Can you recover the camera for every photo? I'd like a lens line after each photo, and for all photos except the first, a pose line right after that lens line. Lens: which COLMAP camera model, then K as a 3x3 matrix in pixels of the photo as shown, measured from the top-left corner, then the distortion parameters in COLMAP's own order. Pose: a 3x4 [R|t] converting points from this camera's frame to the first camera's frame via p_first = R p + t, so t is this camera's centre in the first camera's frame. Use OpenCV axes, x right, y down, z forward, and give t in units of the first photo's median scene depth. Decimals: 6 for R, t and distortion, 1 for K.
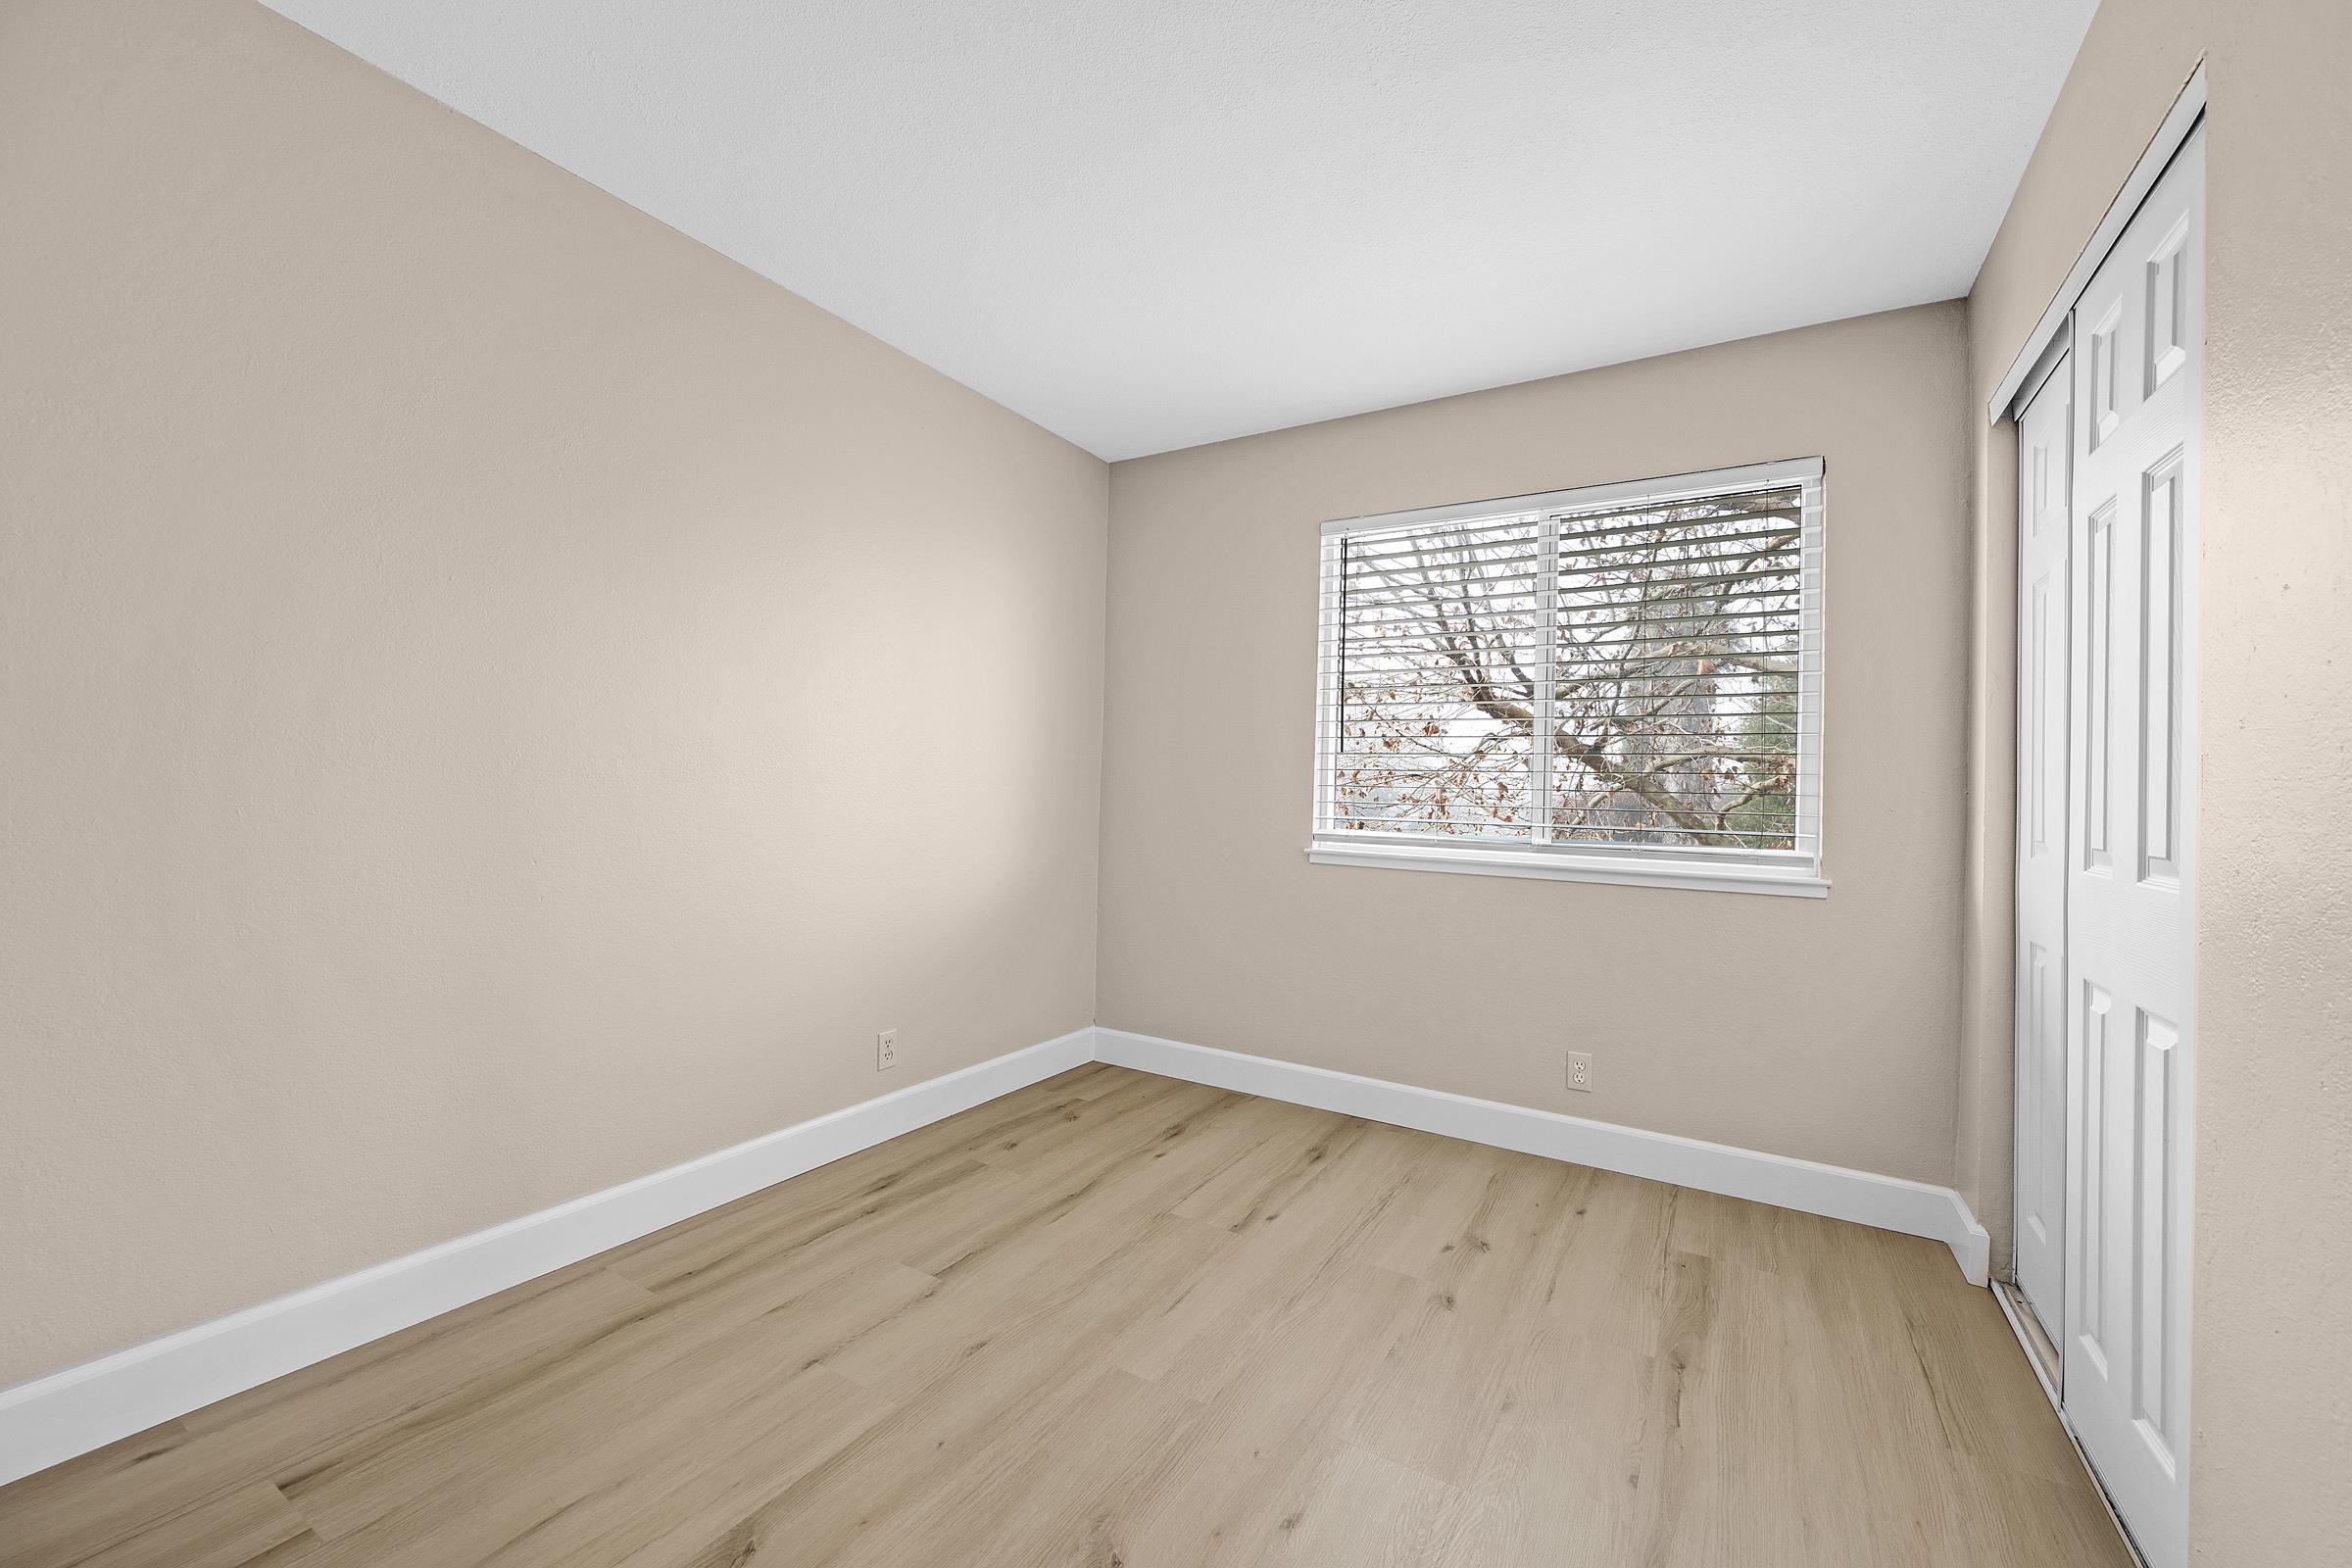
lens RADIAL K [[928.3, 0, 1171.2], [0, 928.3, 780.2], [0, 0, 1]] dist [-0.005554, 0.000918]
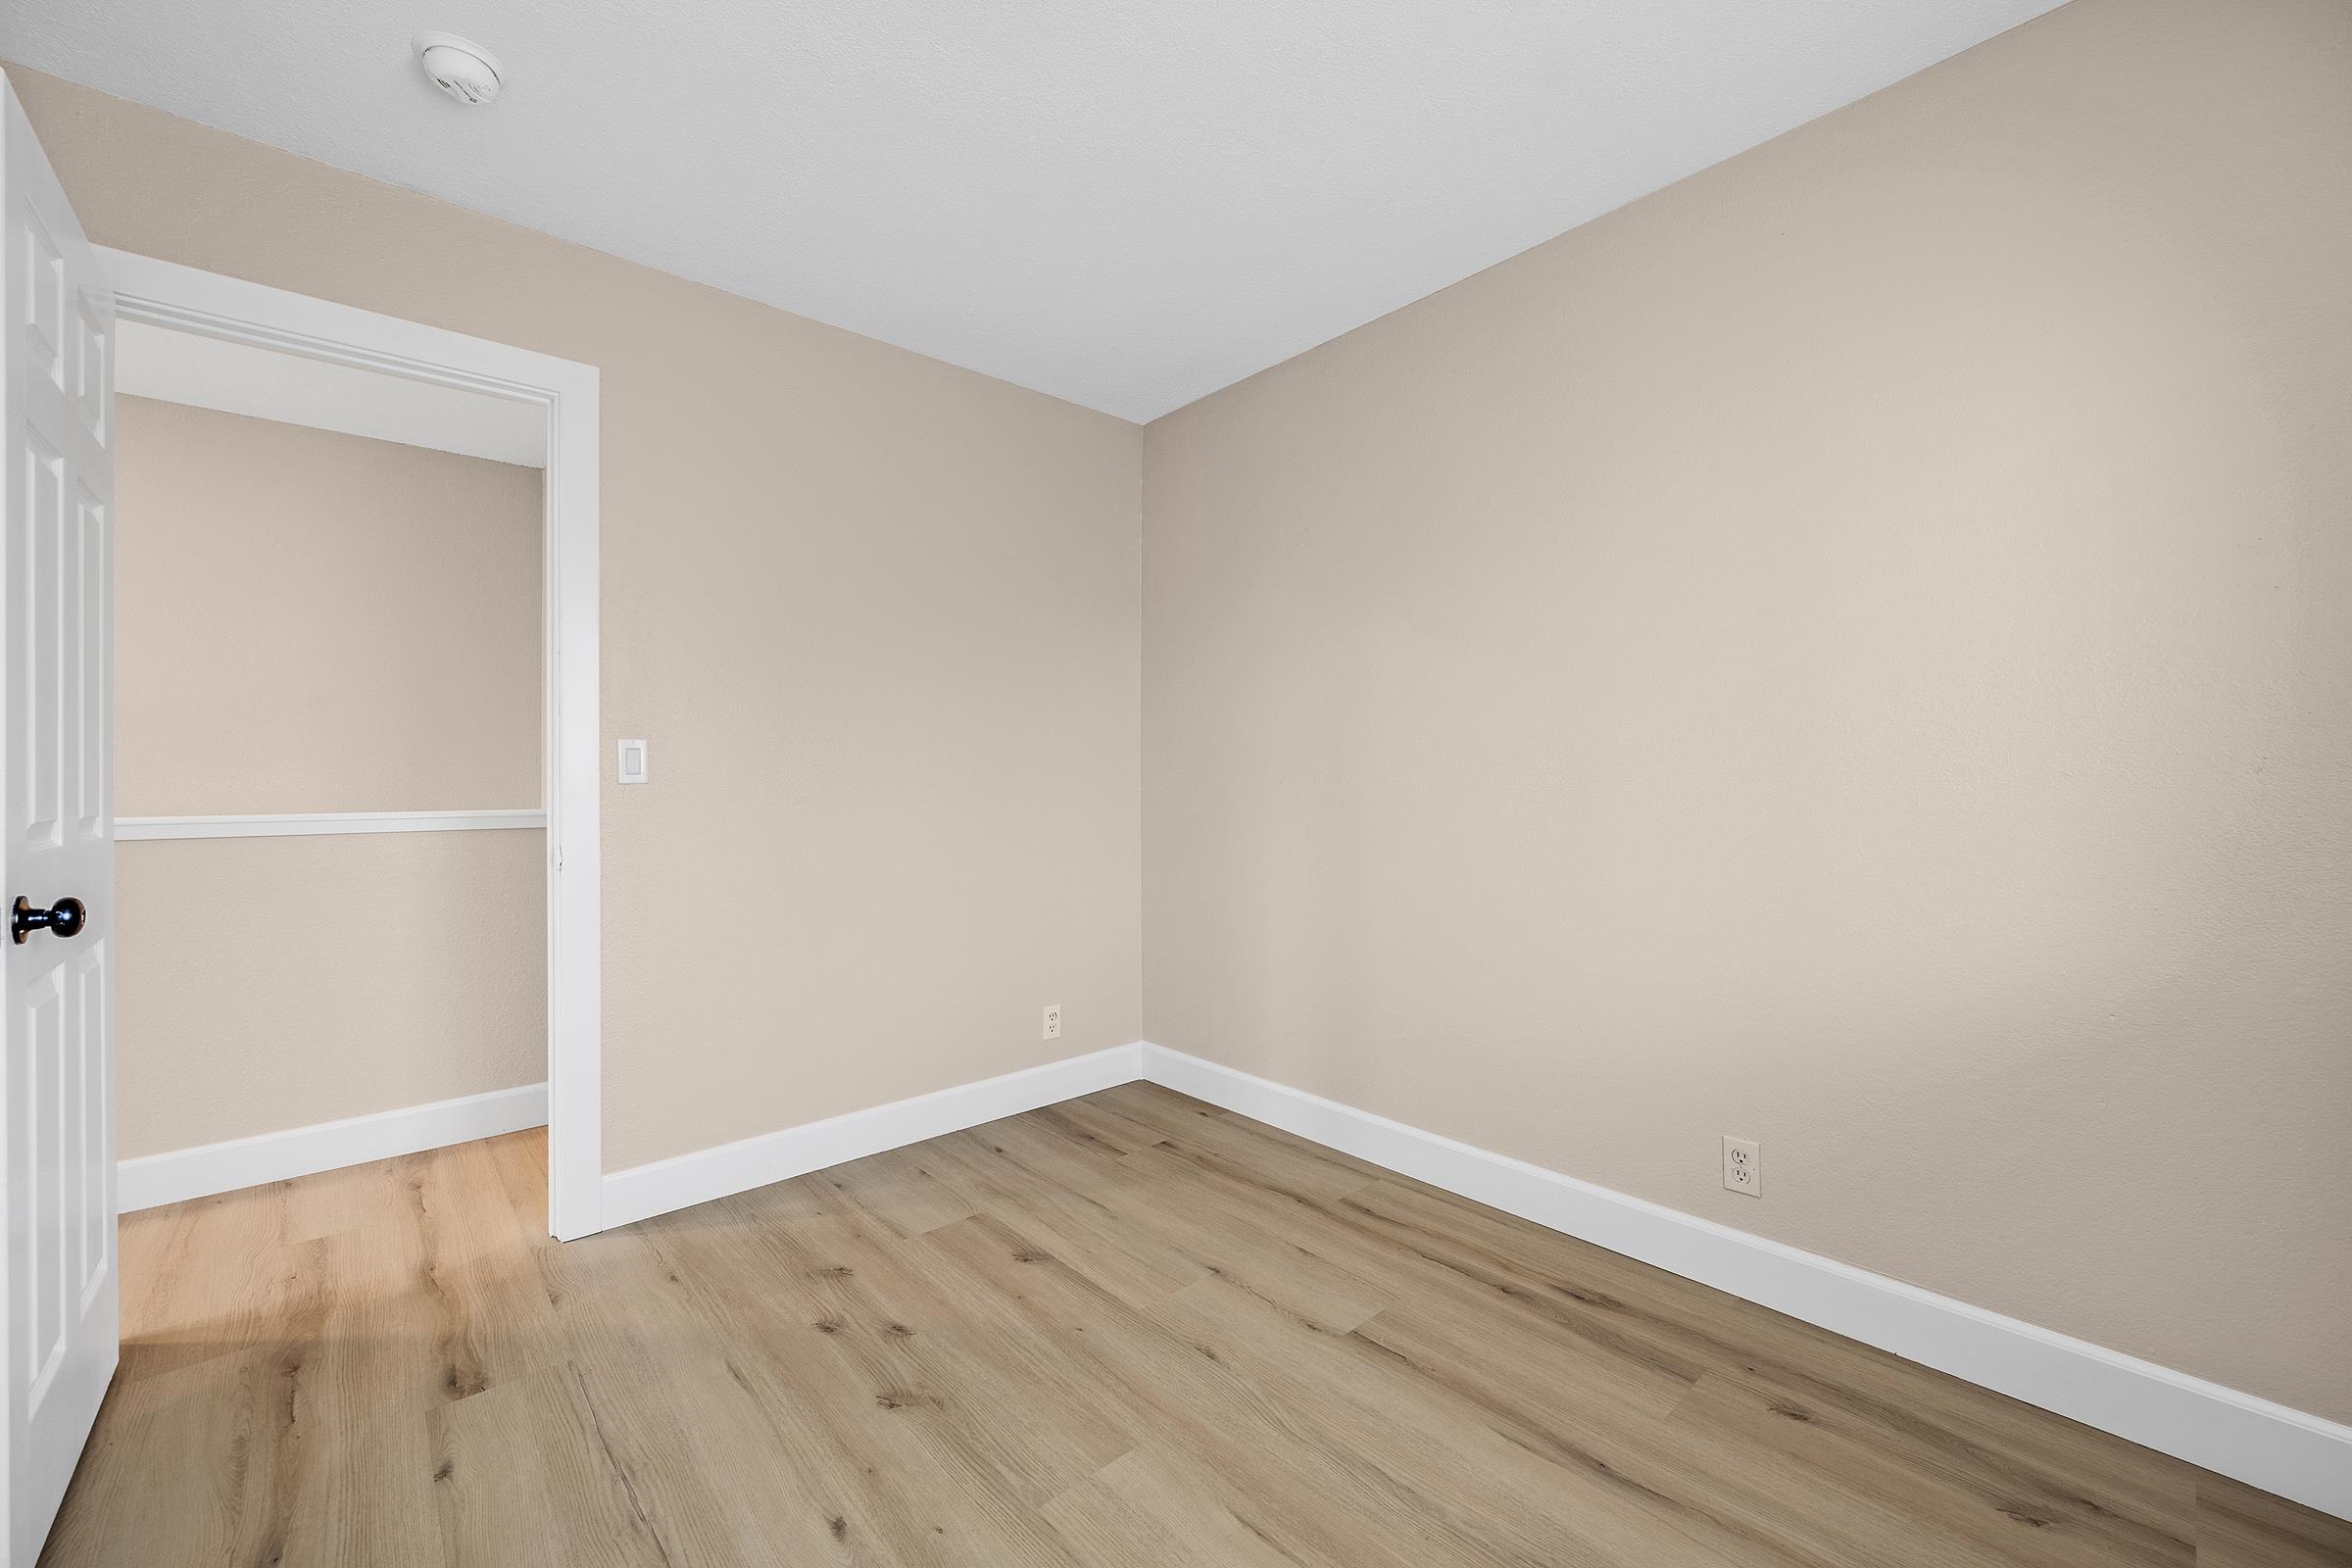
lens RADIAL K [[928.3, 0, 1179.0], [0, 928.3, 784.8], [0, 0, 1]] dist [-0.005554, 0.000918]
pose [[-0.283142, -0.021290, -0.958842, 0.642930], [0.007310, 0.999677, -0.024355, 0.027005], [0.959050, -0.013905, -0.282895, 1.068179]]
